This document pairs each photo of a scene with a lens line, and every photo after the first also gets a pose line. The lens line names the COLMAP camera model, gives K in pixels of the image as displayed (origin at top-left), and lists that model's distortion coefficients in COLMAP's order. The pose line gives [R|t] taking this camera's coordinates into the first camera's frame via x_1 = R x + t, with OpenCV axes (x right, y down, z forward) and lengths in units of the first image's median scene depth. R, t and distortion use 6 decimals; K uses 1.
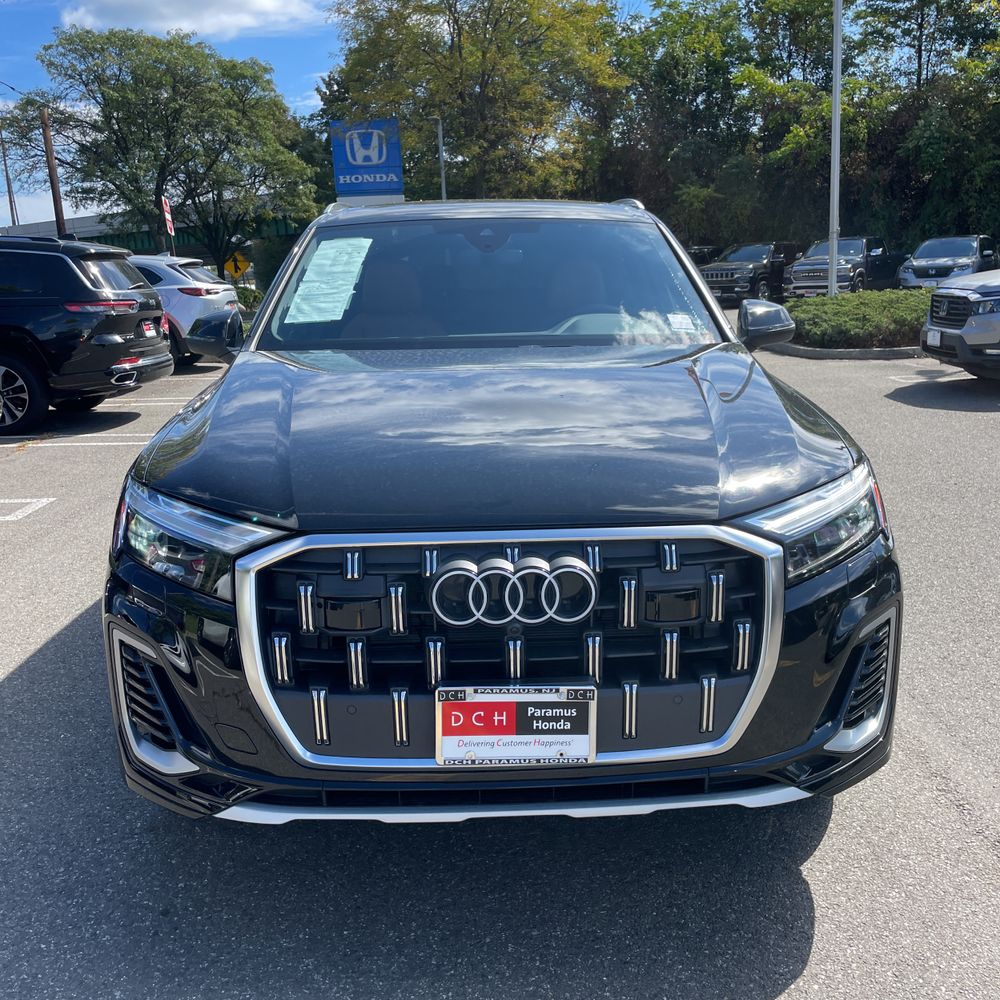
lens RADIAL K [[1031.3, 0, 516.3], [0, 1031.3, 497.0], [0, 0, 1]] dist [0.103187, -0.142695]
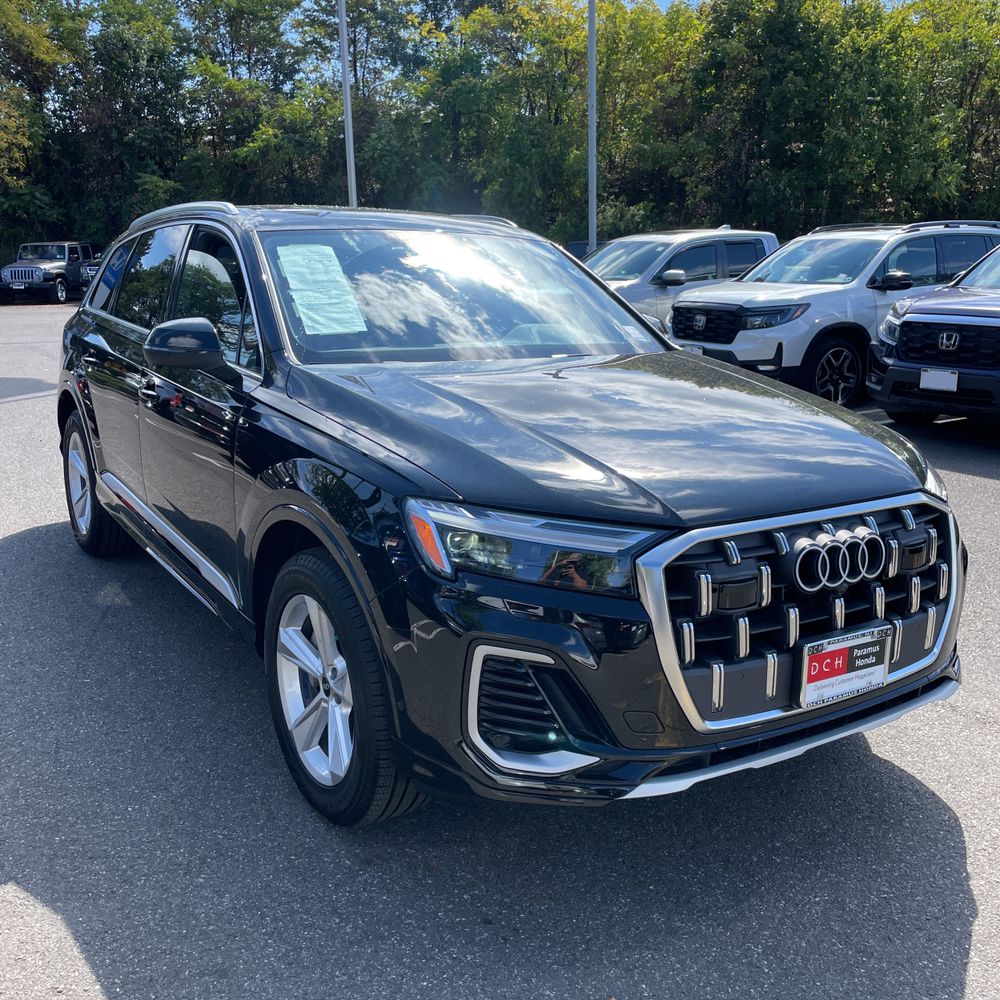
lens RADIAL K [[1038.5, 0, 481.5], [0, 1038.5, 500.8], [0, 0, 1]] dist [0.109750, -0.179241]
pose [[0.857272, -0.086740, 0.507505, -0.238926], [0.082281, 0.996119, 0.031263, -0.012068], [-0.508247, 0.014957, 0.861081, 0.034503]]
